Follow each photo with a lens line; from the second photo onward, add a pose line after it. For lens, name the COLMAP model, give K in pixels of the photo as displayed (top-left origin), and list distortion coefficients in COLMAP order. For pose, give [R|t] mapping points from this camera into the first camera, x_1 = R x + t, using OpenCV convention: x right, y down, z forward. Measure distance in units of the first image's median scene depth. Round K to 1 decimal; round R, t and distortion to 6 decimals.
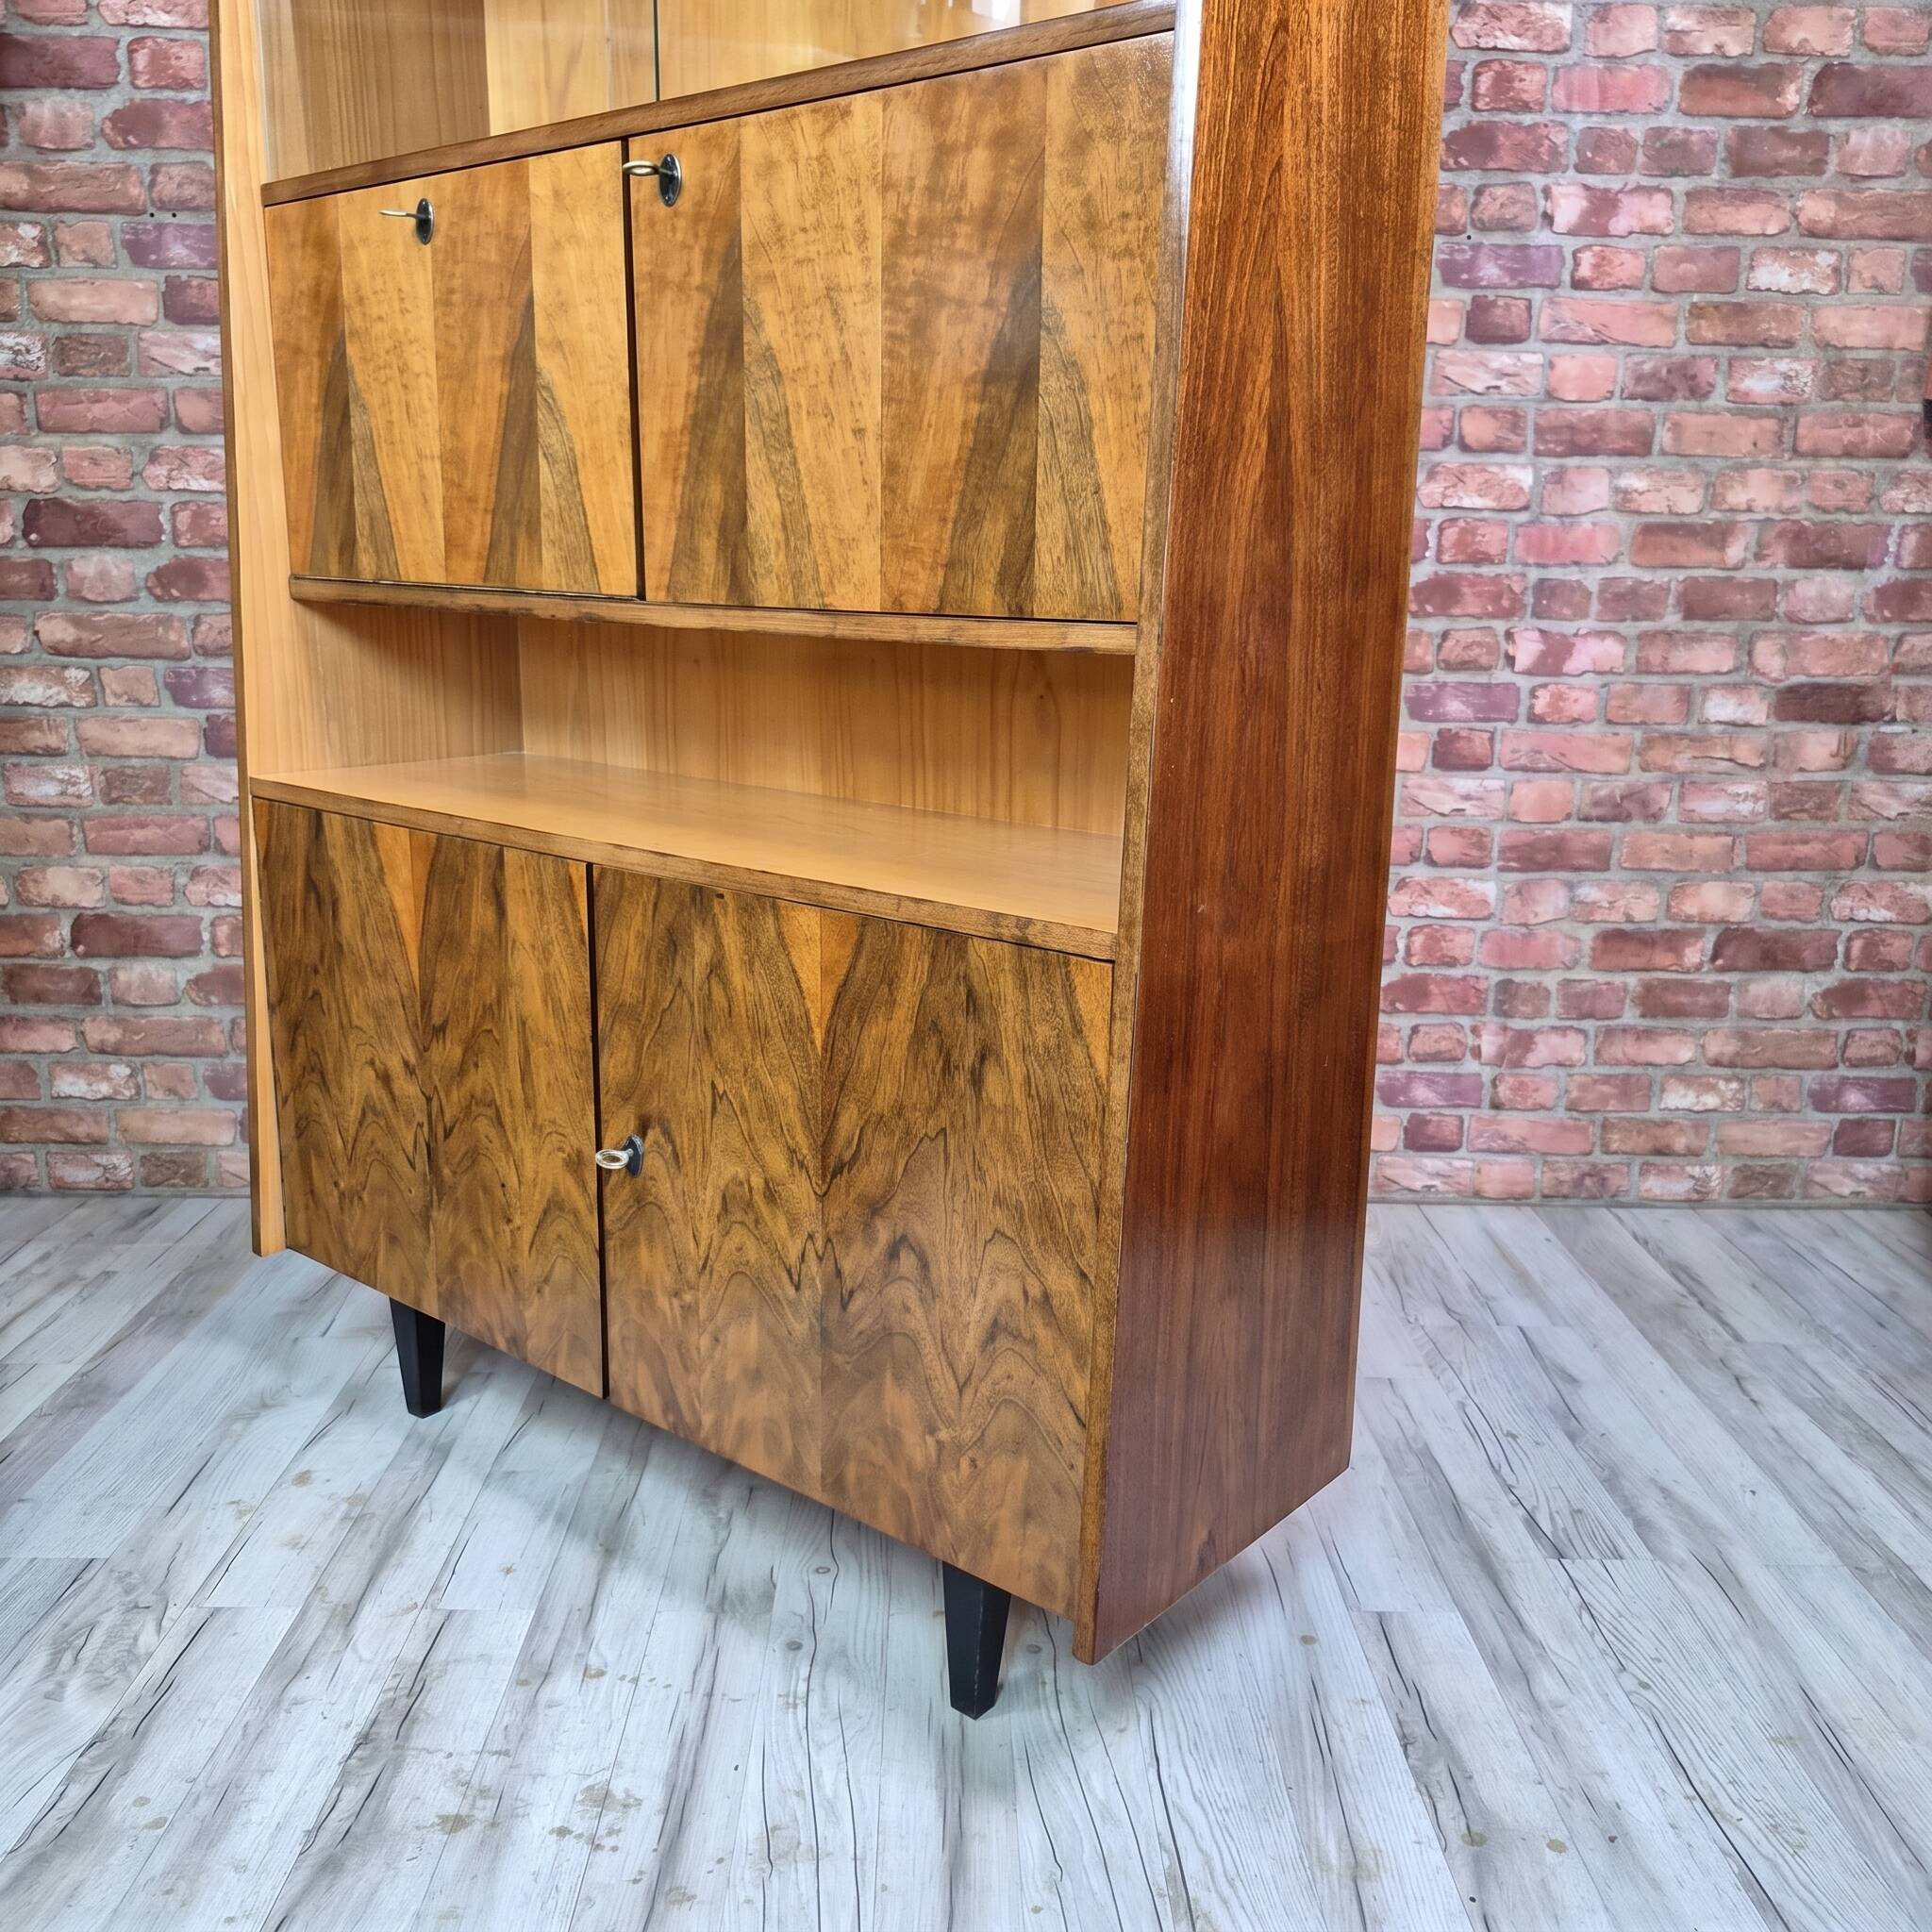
lens RADIAL K [[1805.3, 0, 982.2], [0, 1805.3, 938.3], [0, 0, 1]] dist [0.115619, -0.182351]
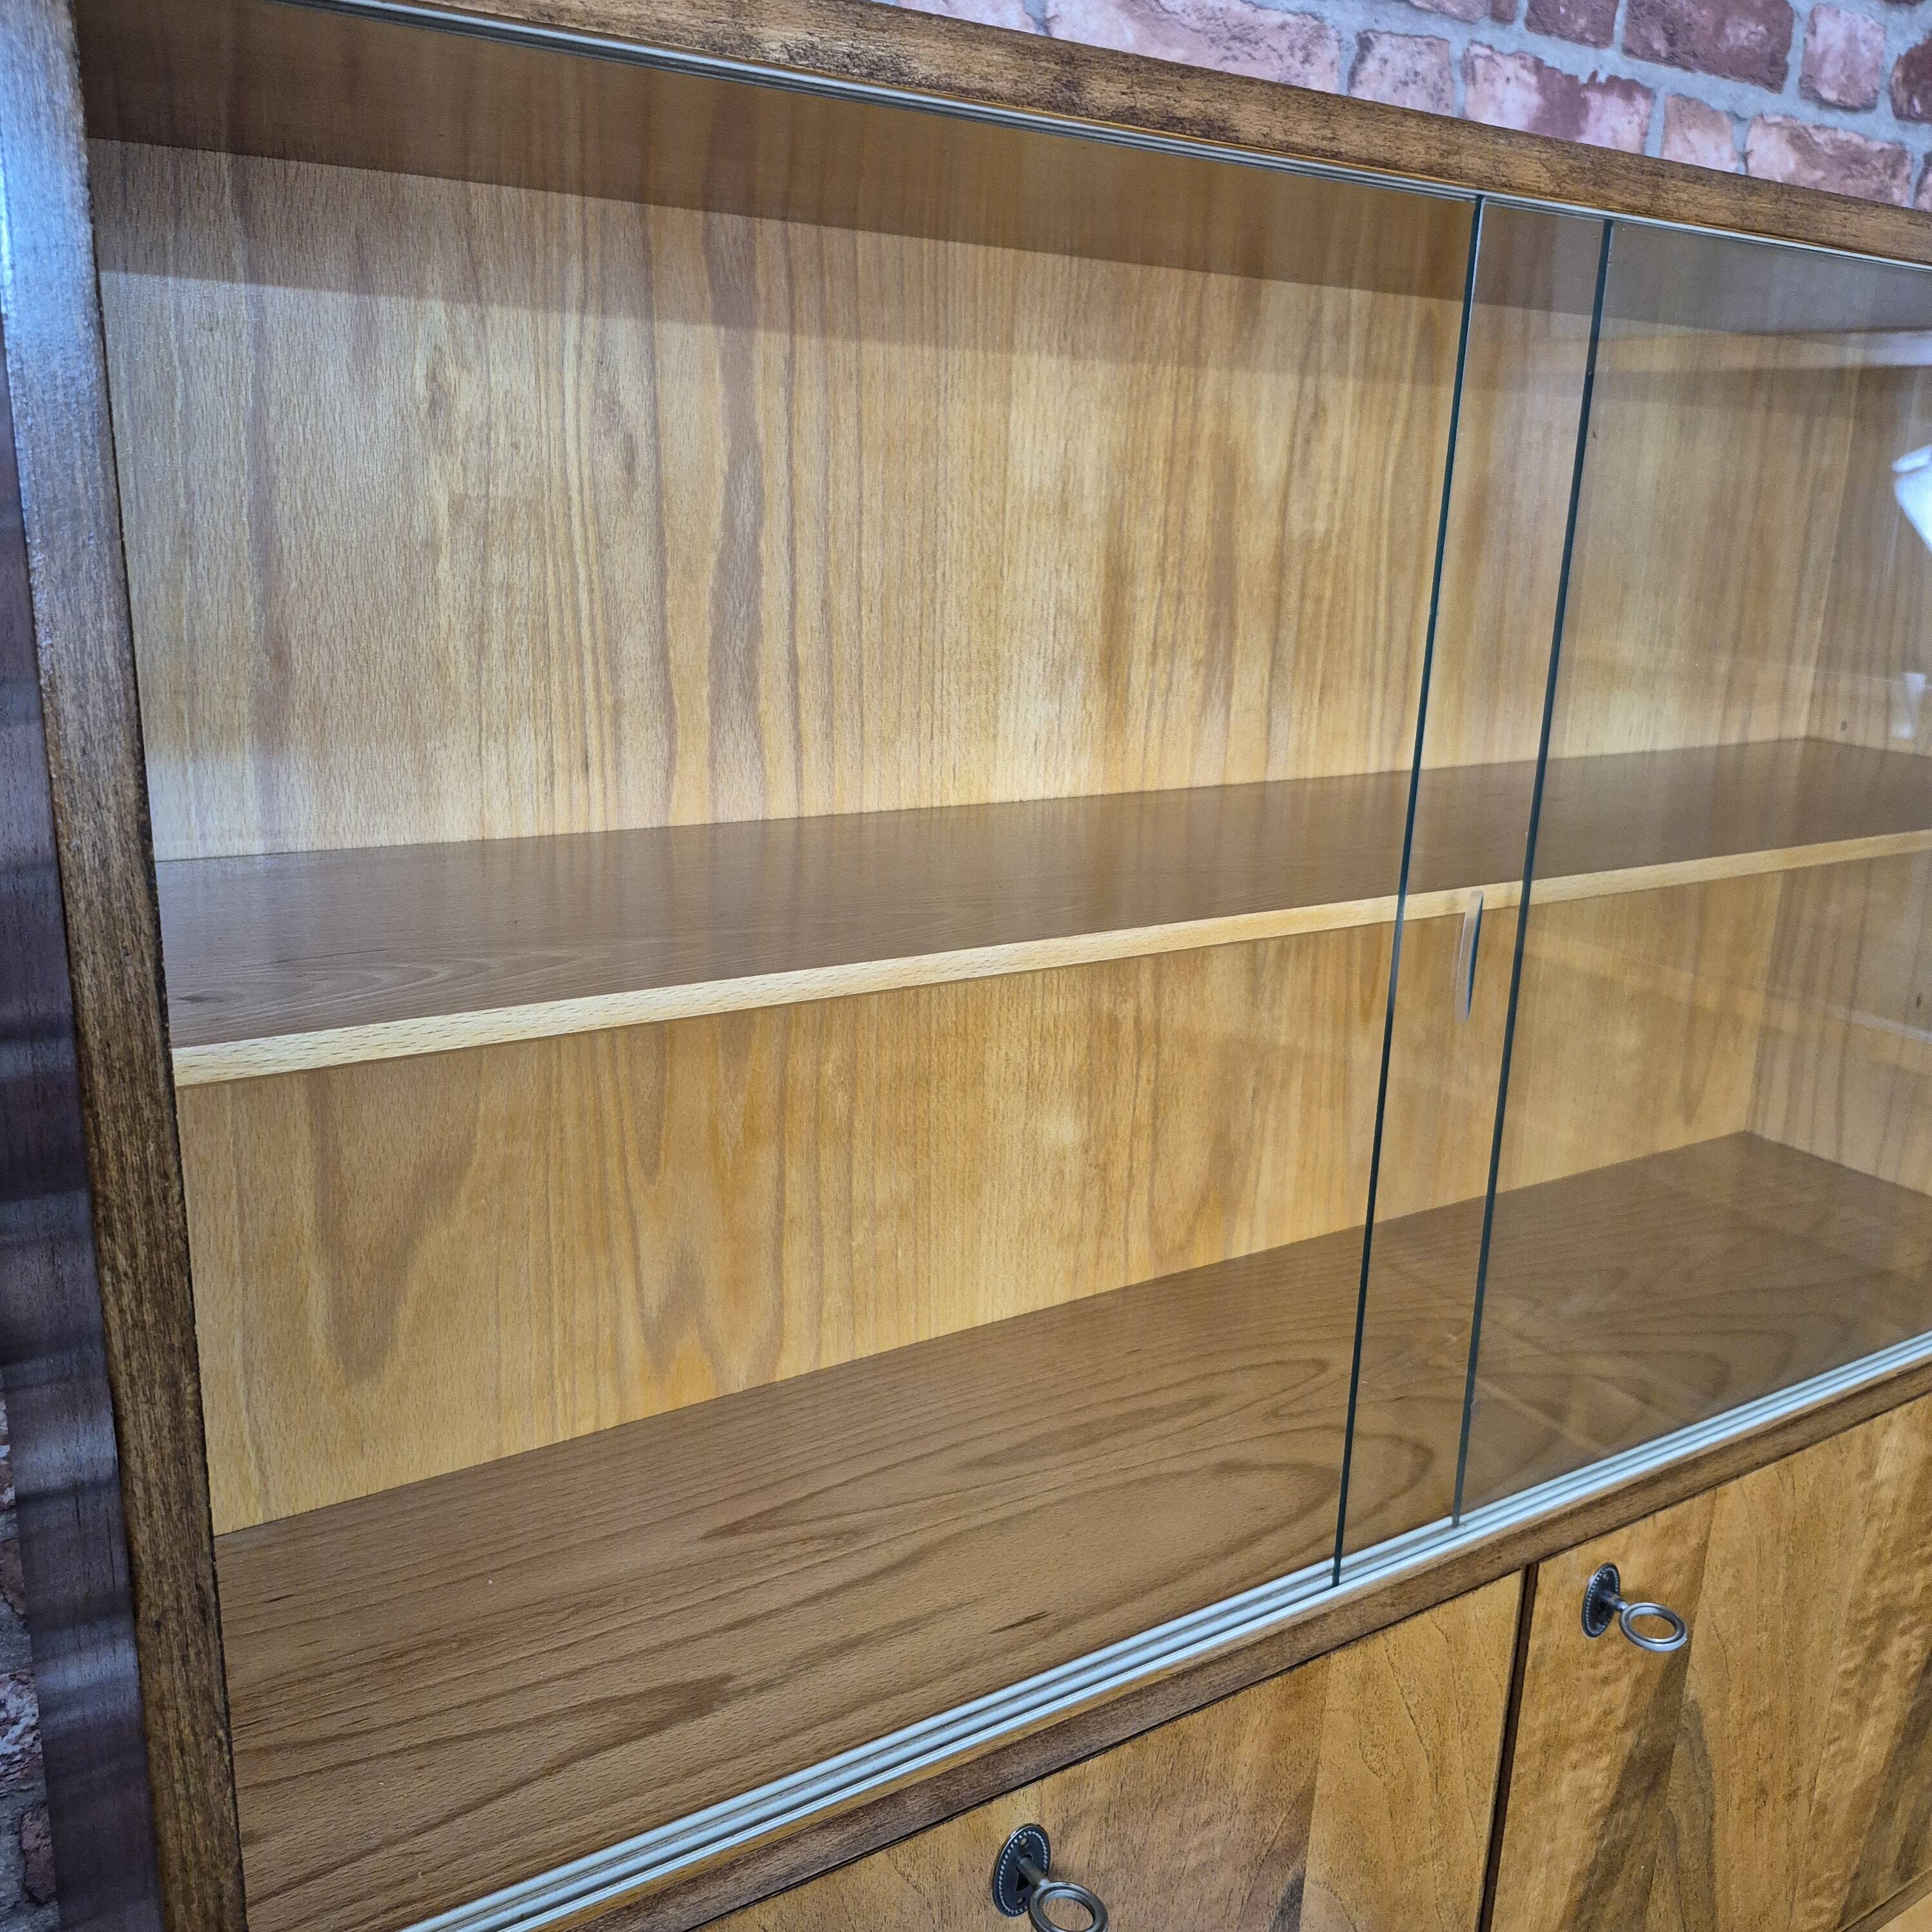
lens RADIAL K [[1774.9, 0, 968.7], [0, 1774.9, 948.0], [0, 0, 1]] dist [0.093510, -0.113488]
pose [[0.292618, -0.247357, 0.923683, -0.678992], [0.175214, 0.963479, 0.202507, -0.727488], [-0.940040, 0.102585, 0.325271, 0.922494]]
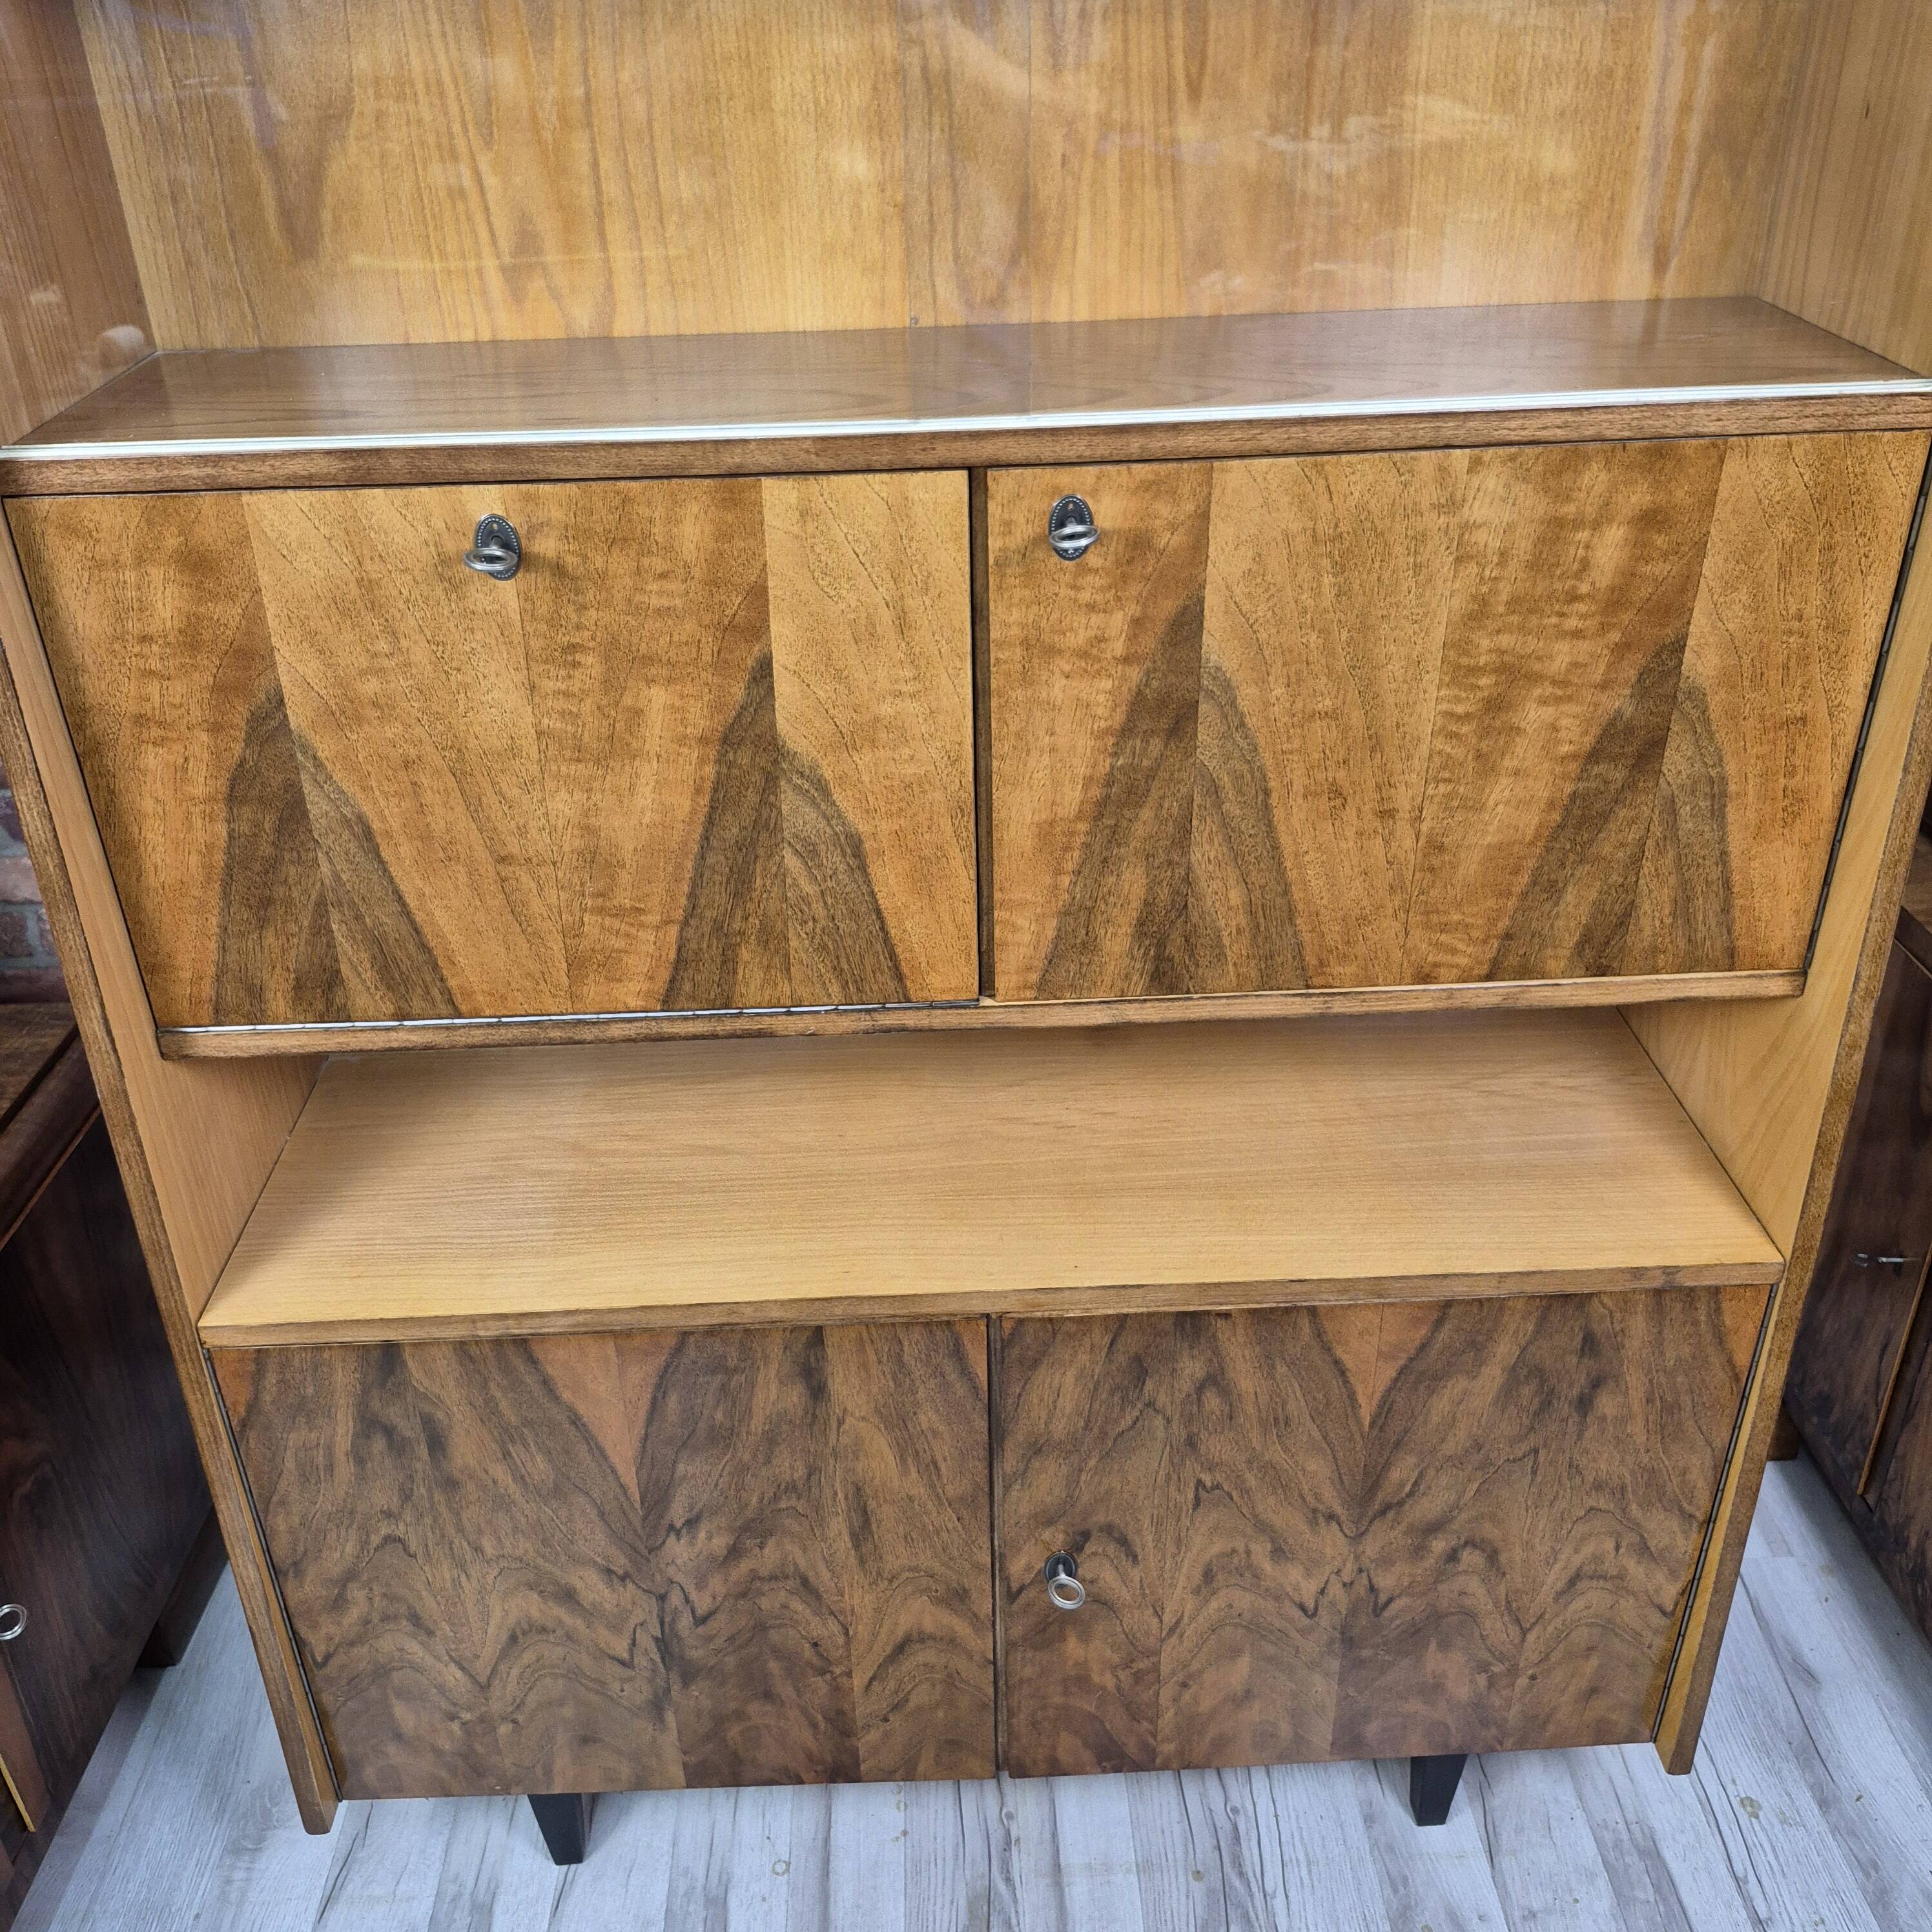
lens RADIAL K [[1877.2, 0, 953.9], [0, 1877.2, 962.6], [0, 0, 1]] dist [0.041577, -0.120360]
pose [[0.747451, -0.365143, 0.554966, -0.648315], [0.178512, 0.915066, 0.361646, -0.503359], [-0.639883, -0.171245, 0.749149, 0.408303]]
